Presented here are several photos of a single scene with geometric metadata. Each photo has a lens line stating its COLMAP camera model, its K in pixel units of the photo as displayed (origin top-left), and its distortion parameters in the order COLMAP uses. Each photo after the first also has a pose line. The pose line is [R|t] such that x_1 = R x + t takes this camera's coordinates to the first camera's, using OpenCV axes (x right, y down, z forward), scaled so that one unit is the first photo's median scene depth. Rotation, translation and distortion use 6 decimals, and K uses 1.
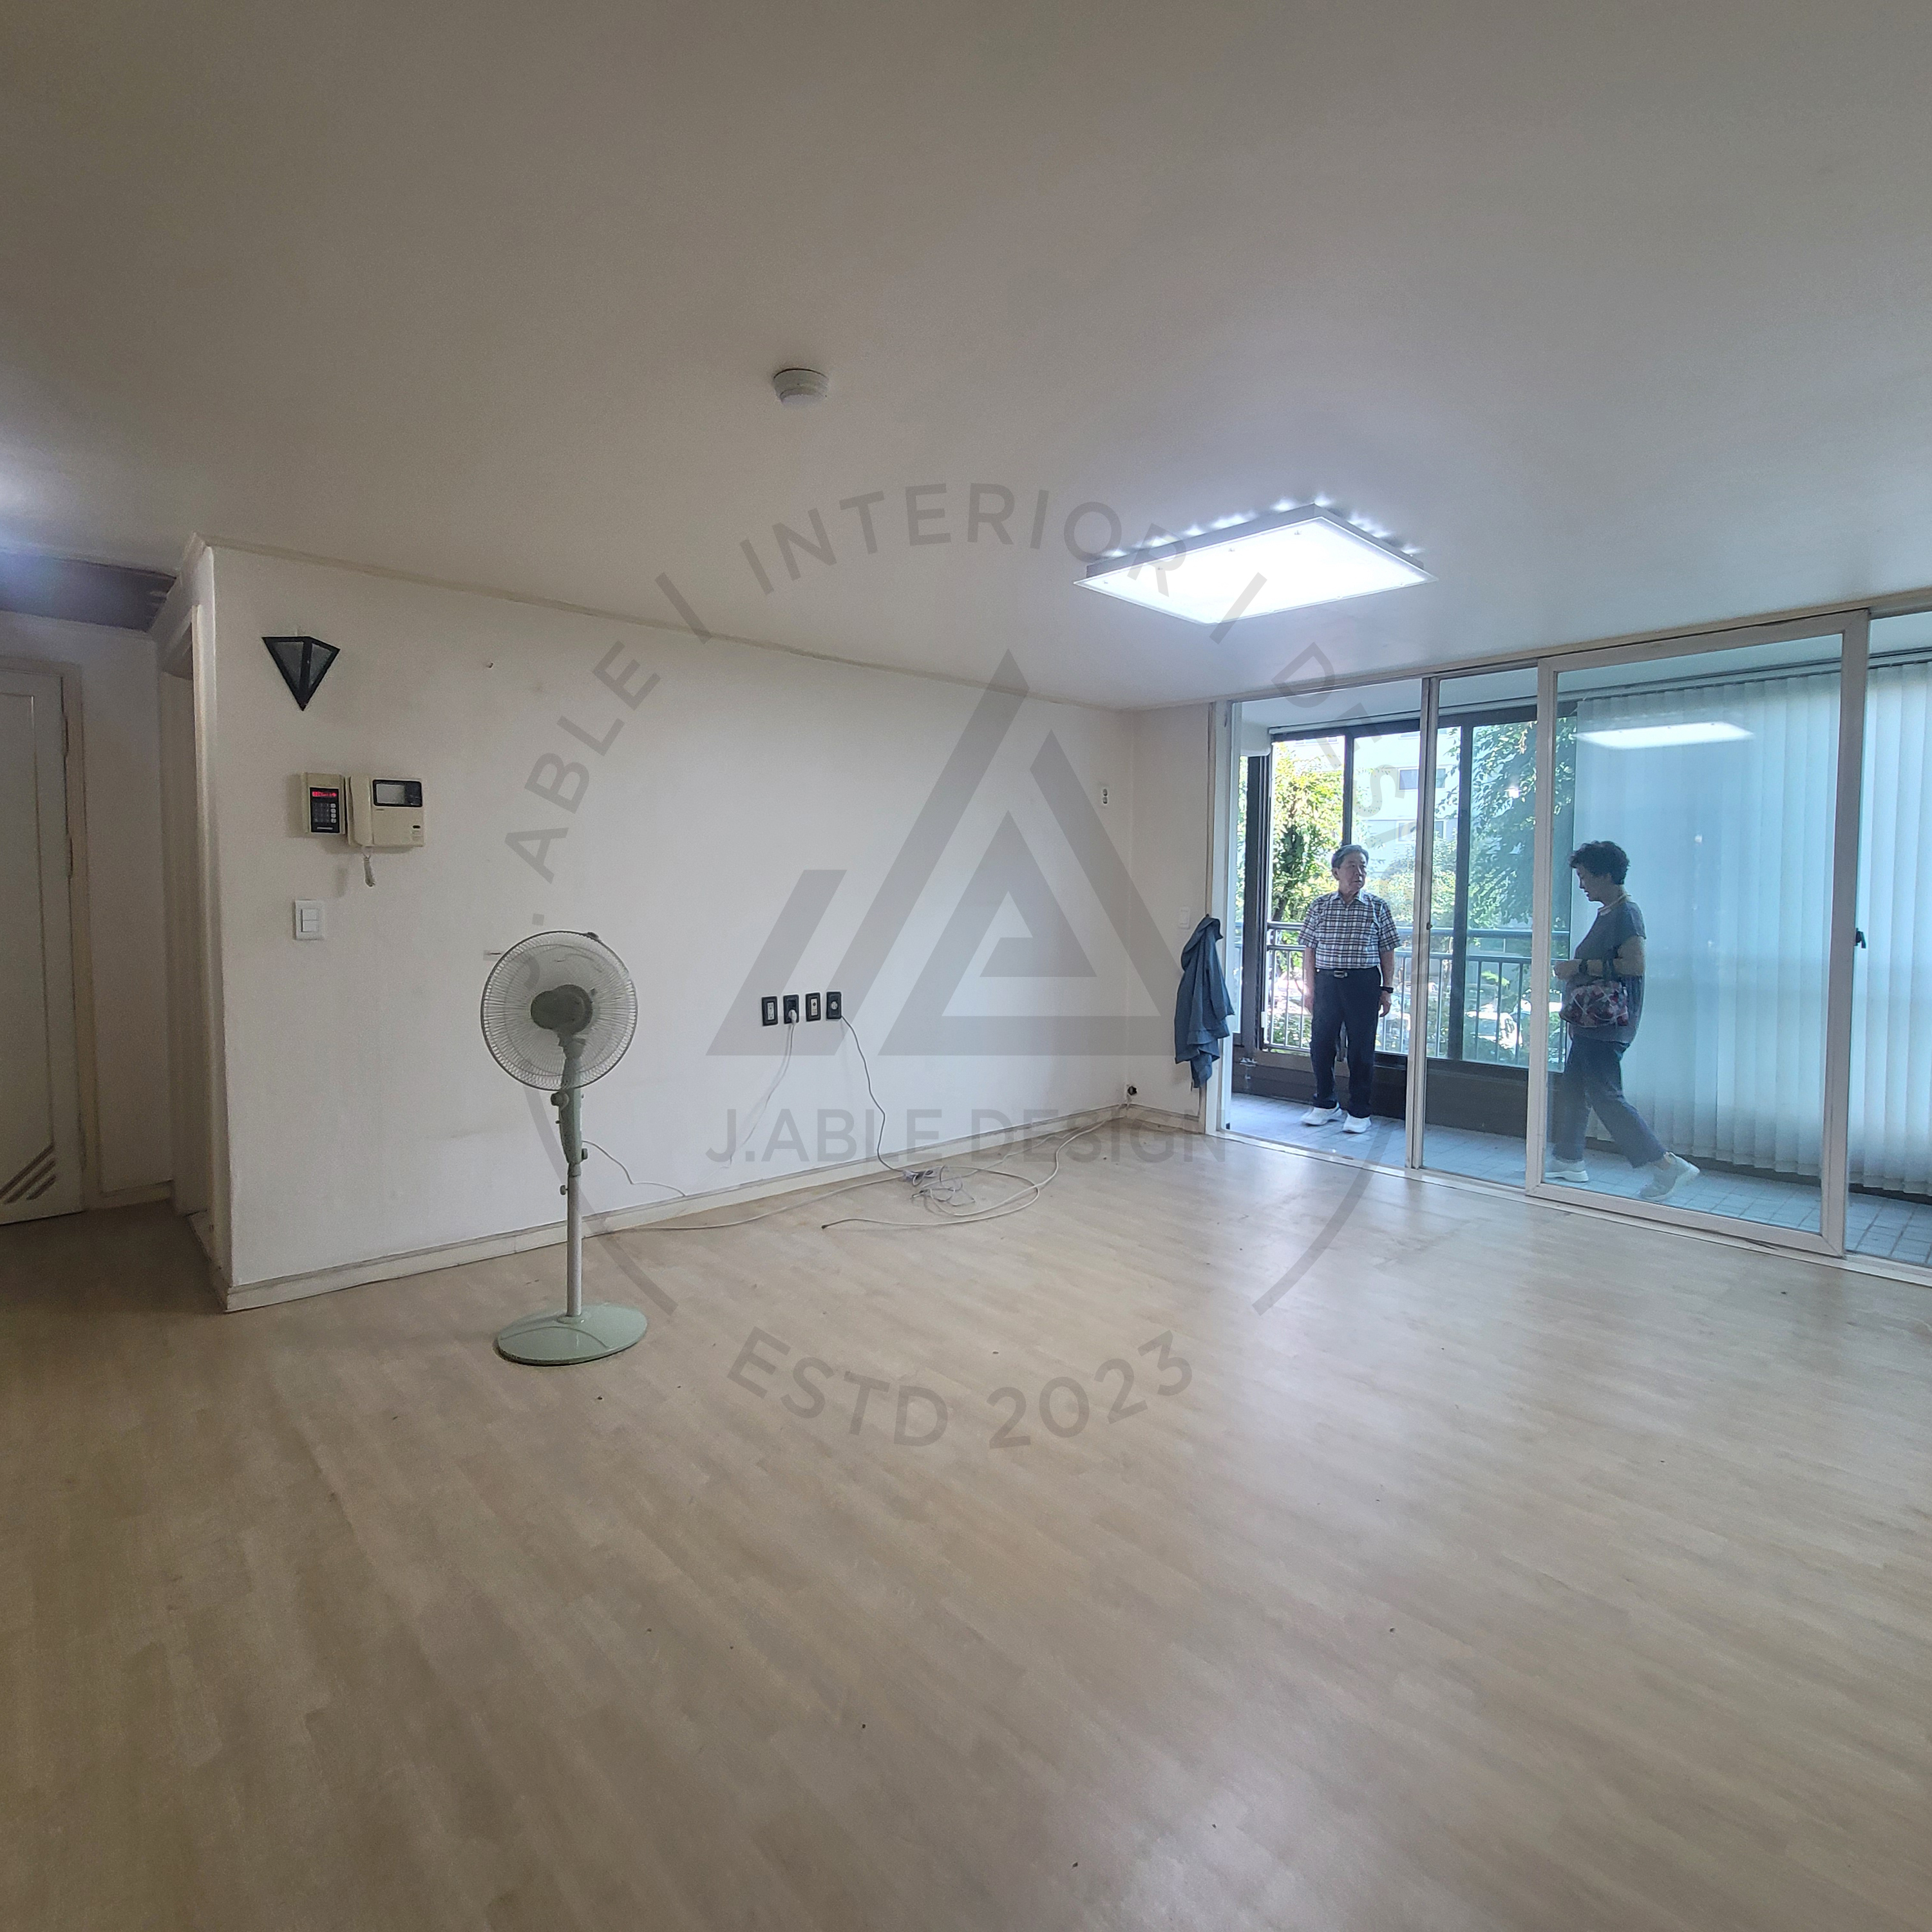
lens RADIAL K [[1095.0, 0, 965.2], [0, 1095.0, 960.8], [0, 0, 1]] dist [0.002243, 0.002025]
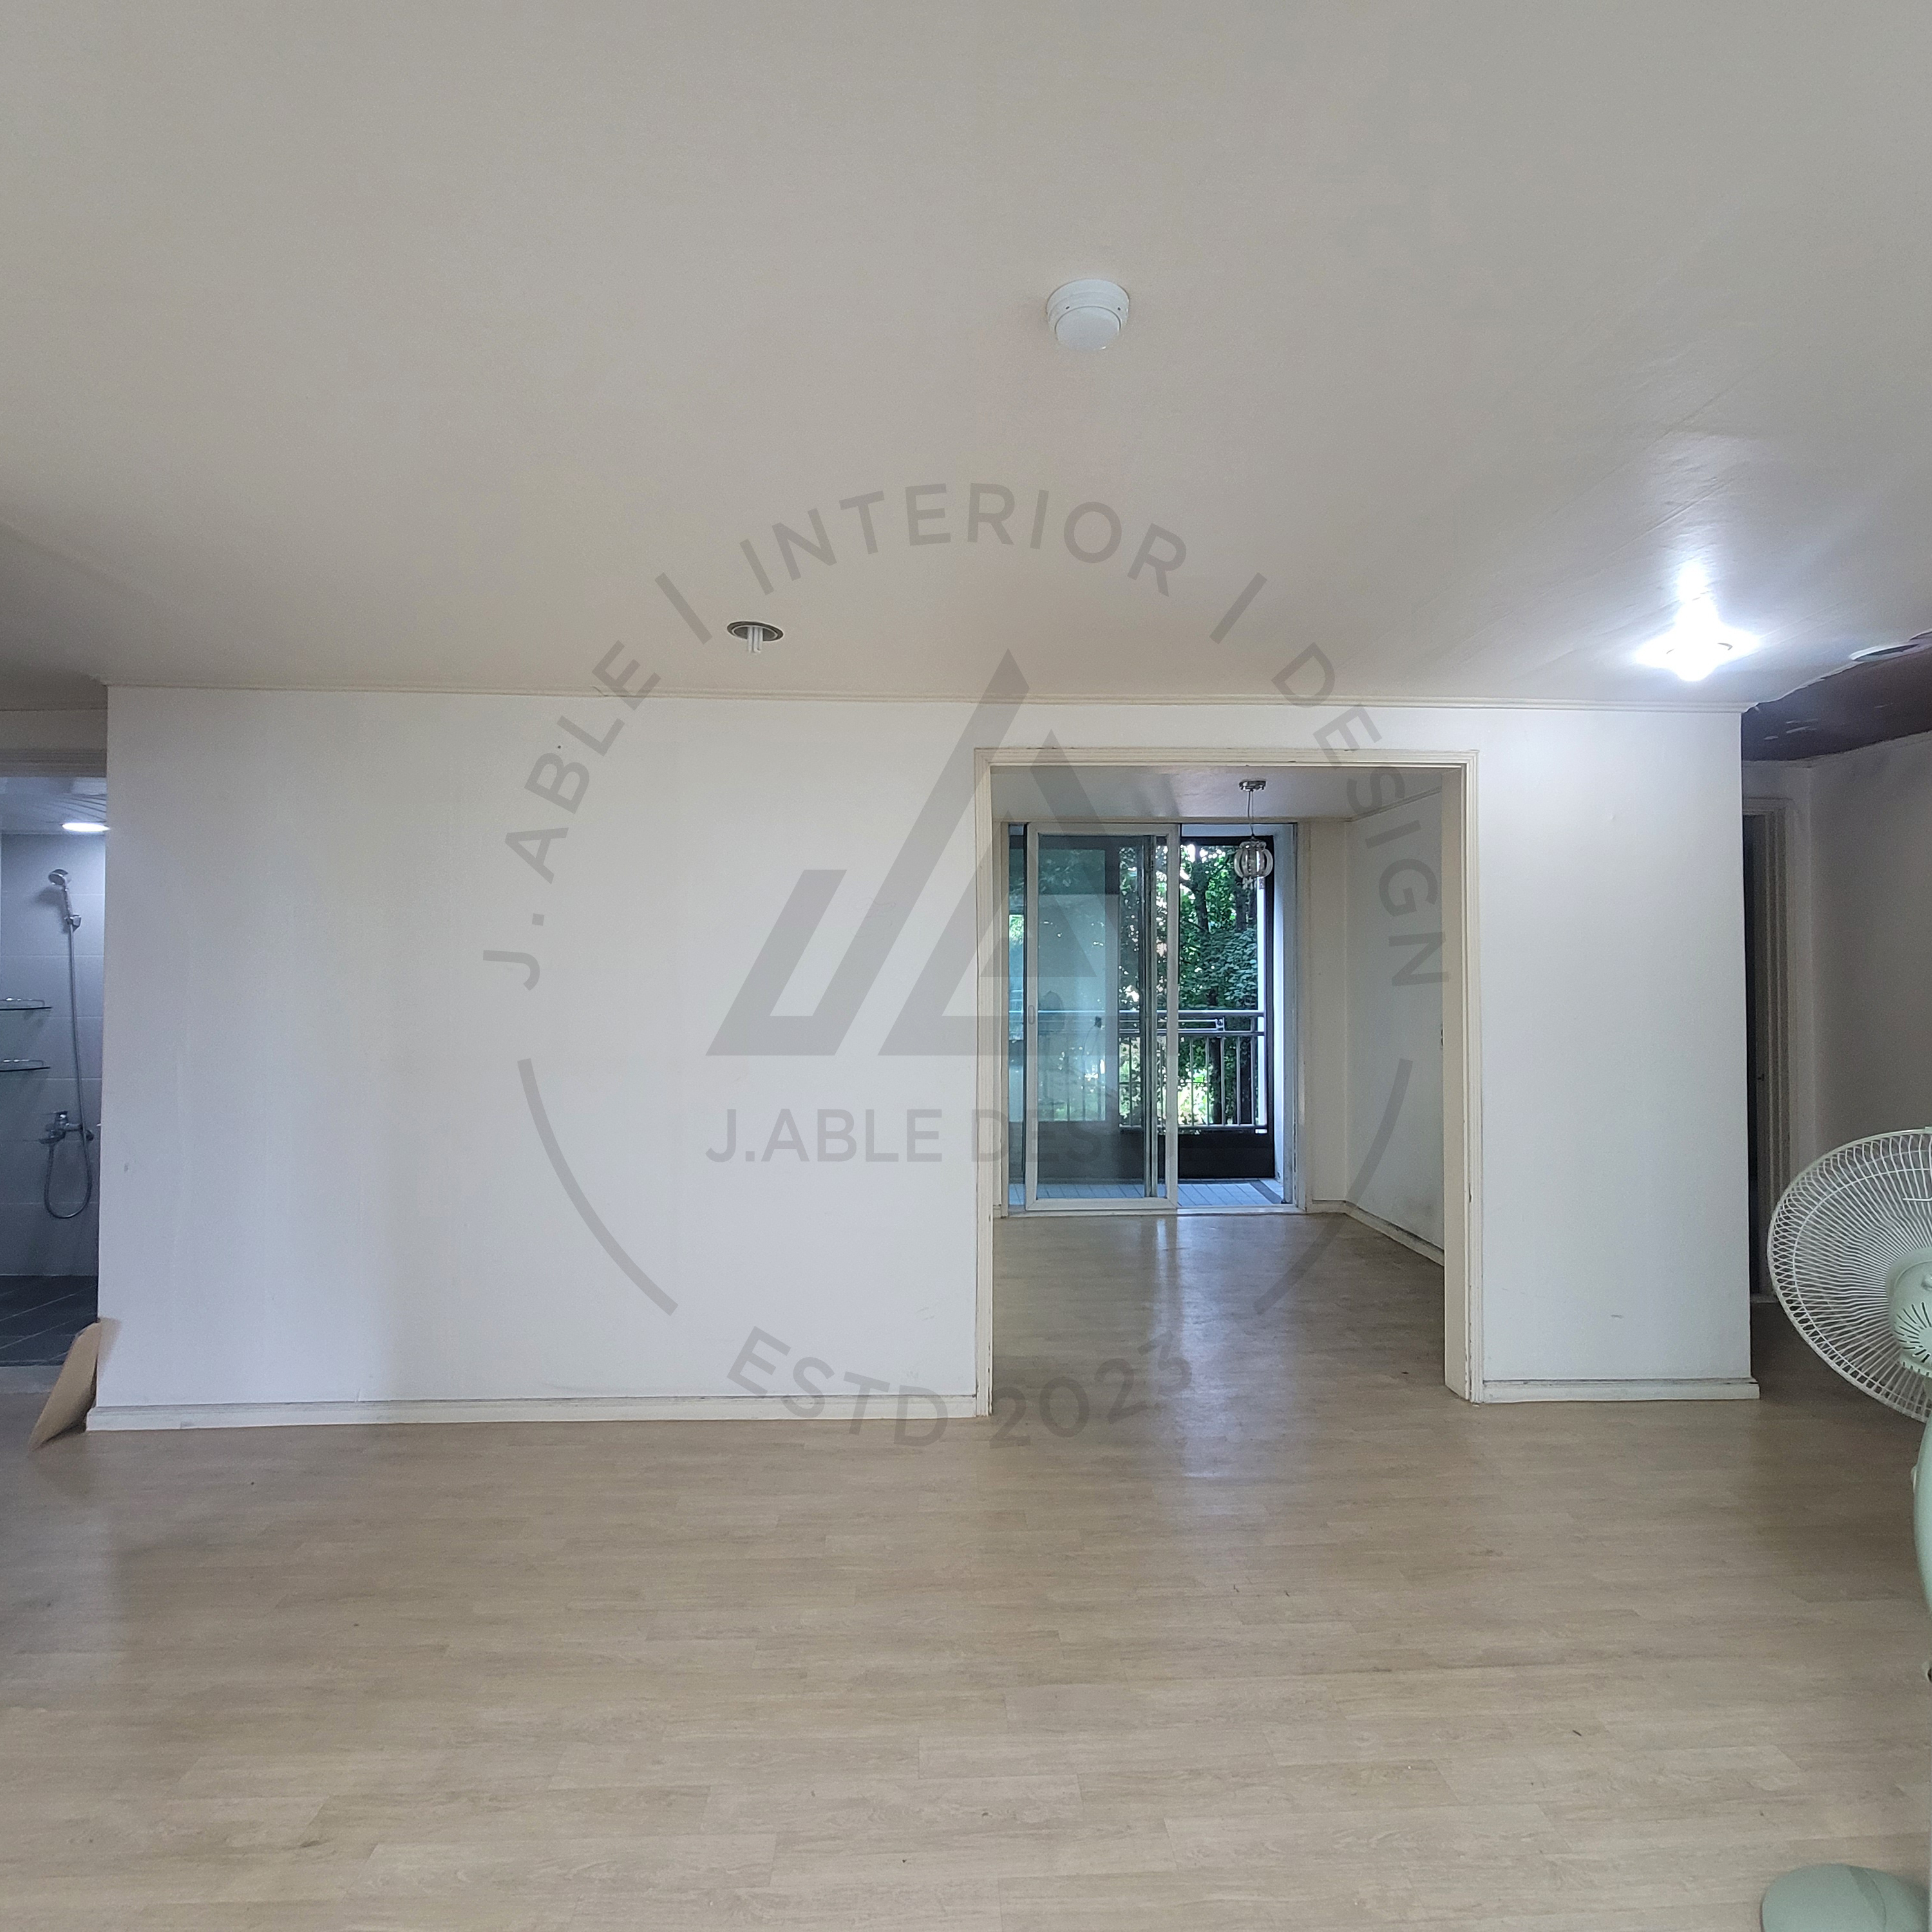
lens RADIAL K [[1095.0, 0, 966.1], [0, 1095.0, 967.0], [0, 0, 1]] dist [0.002243, 0.002025]
pose [[-0.663764, -0.010233, -0.747872, 0.412448], [-0.044737, 0.998659, 0.026042, -0.136343], [0.746603, 0.050743, -0.663332, 1.480138]]
